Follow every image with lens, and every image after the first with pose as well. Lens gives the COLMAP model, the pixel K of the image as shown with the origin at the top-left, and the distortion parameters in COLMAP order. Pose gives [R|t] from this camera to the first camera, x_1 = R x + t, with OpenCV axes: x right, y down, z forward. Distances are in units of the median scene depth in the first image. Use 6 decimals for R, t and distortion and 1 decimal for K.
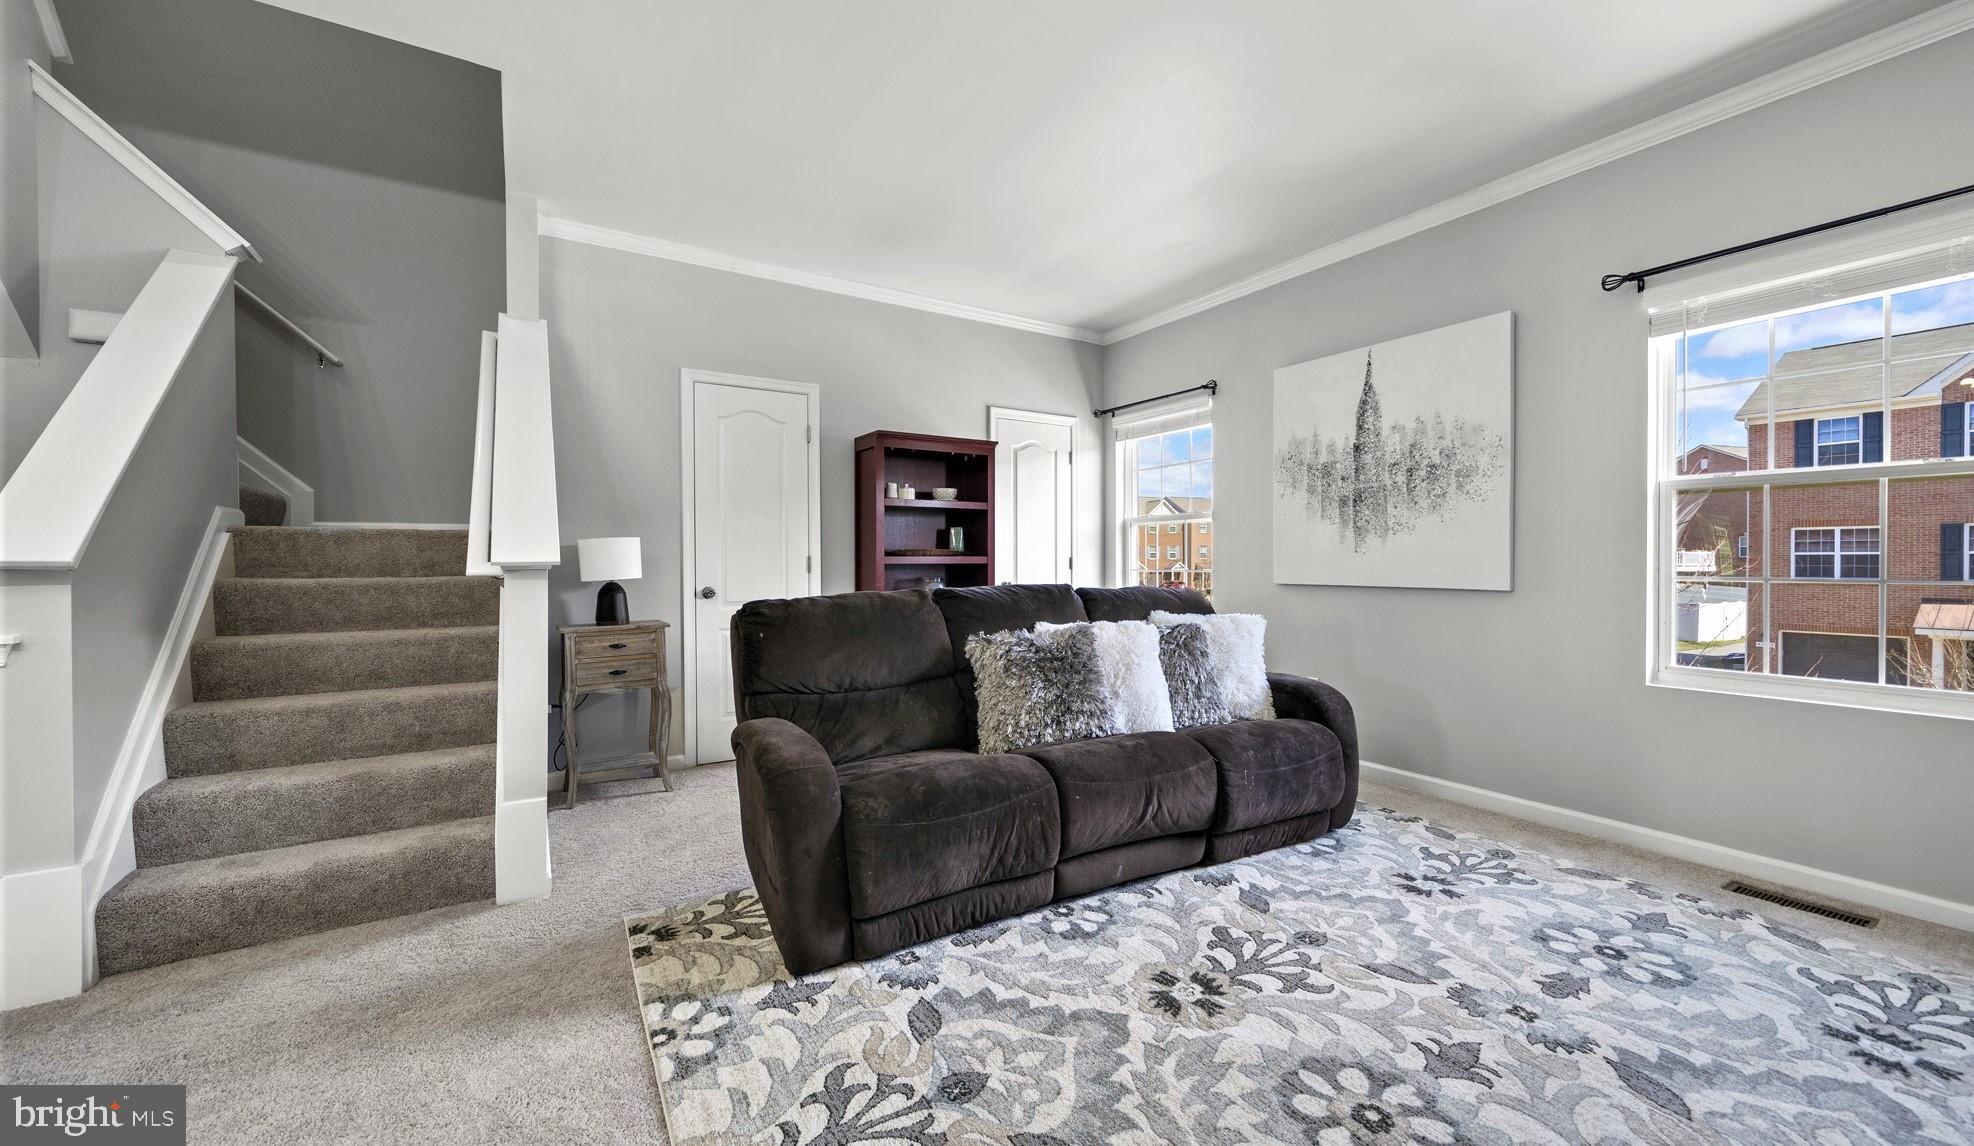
lens RADIAL K [[676.8, 0, 977.5], [0, 676.8, 567.5], [0, 0, 1]] dist [-0.002119, -0.000120]
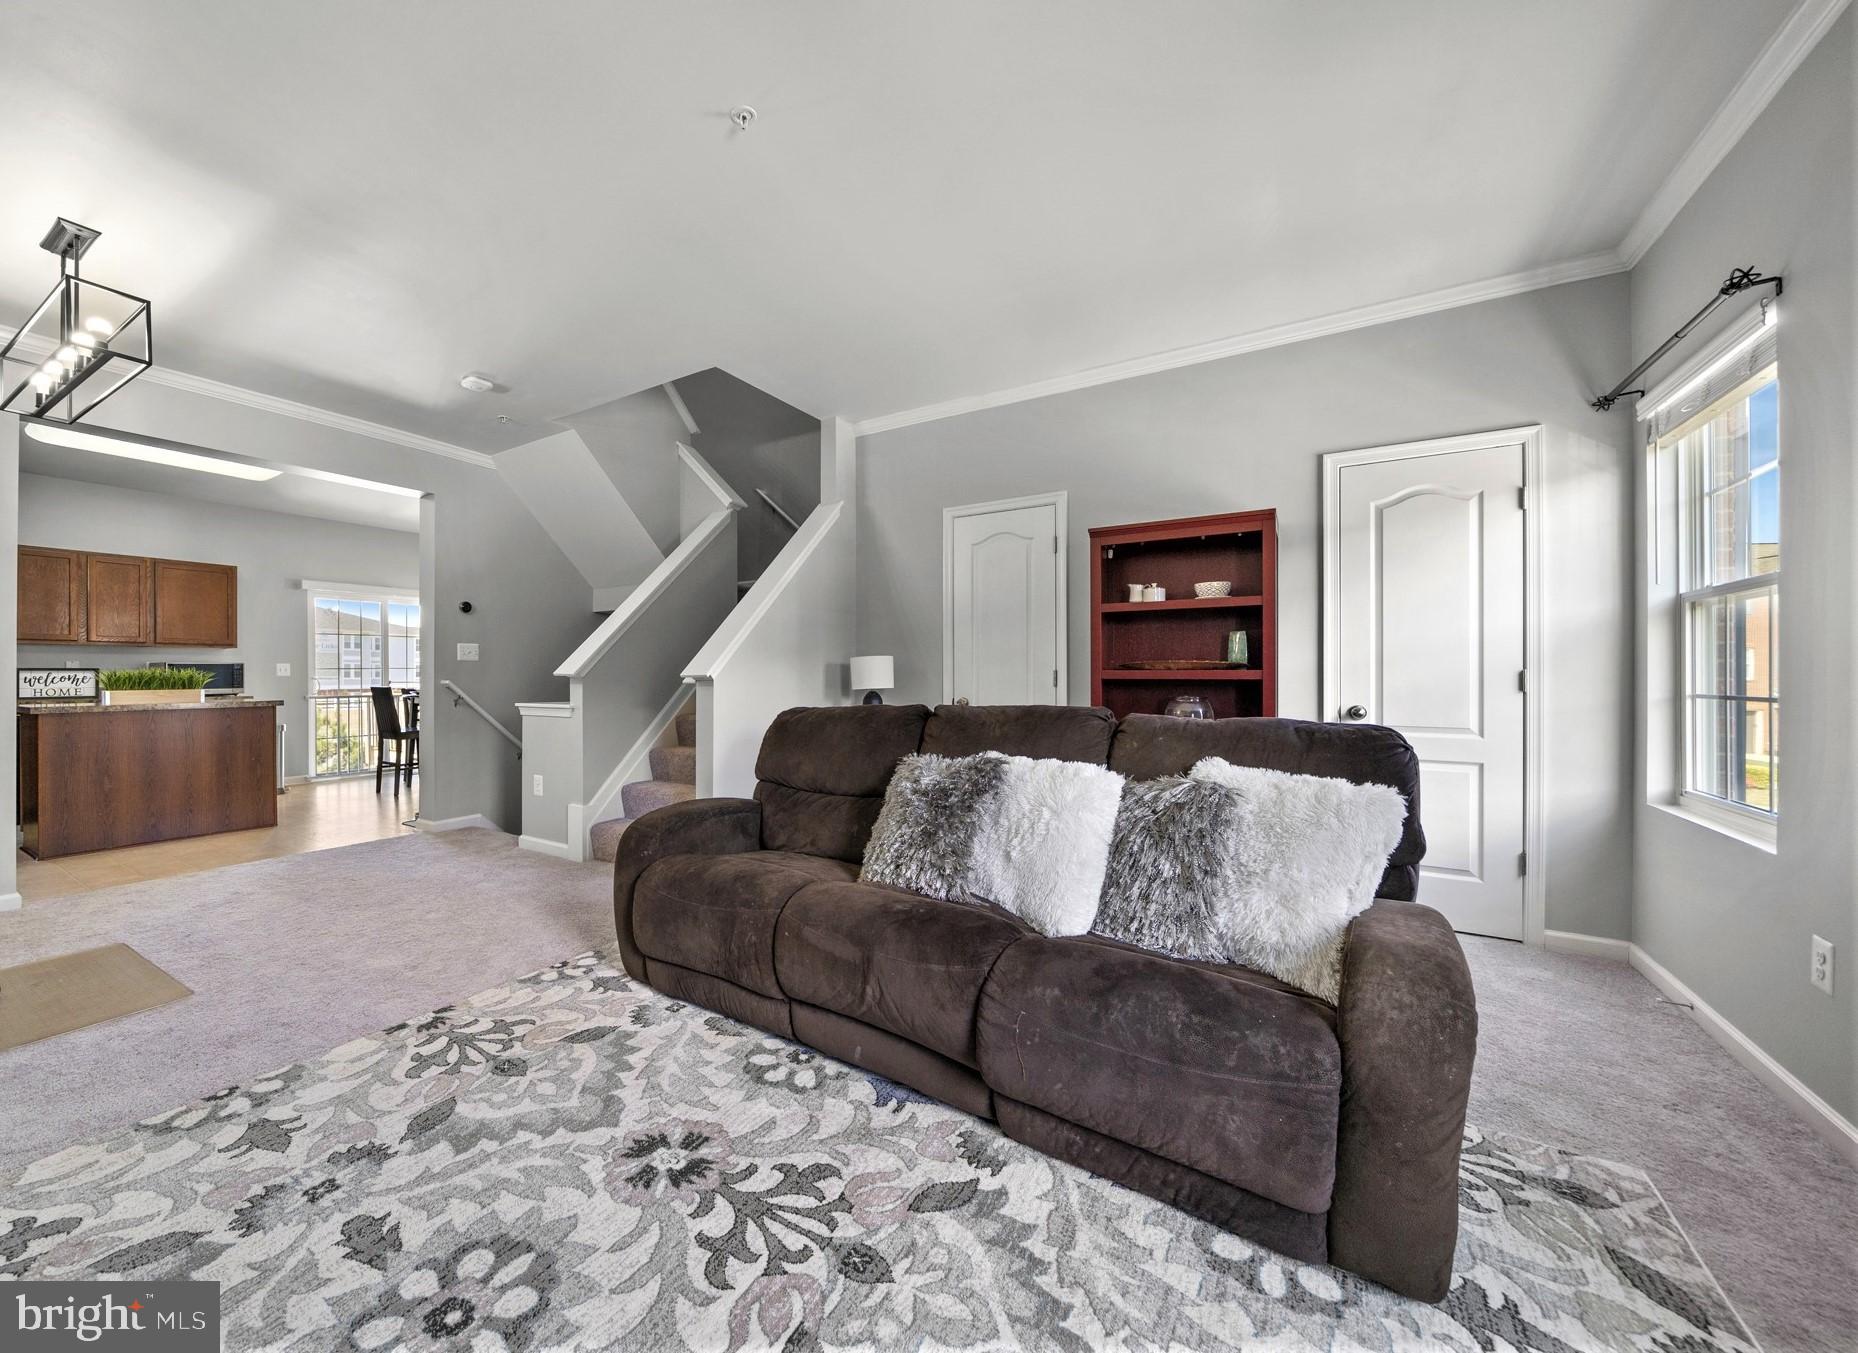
lens RADIAL K [[696.4, 0, 920.3], [0, 696.4, 669.8], [0, 0, 1]] dist [-0.004081, -0.000191]
pose [[0.485533, -0.001017, -0.874218, 1.043524], [-0.011227, 0.999910, -0.007398, -0.013884], [0.874146, 0.013407, 0.485478, 0.681598]]
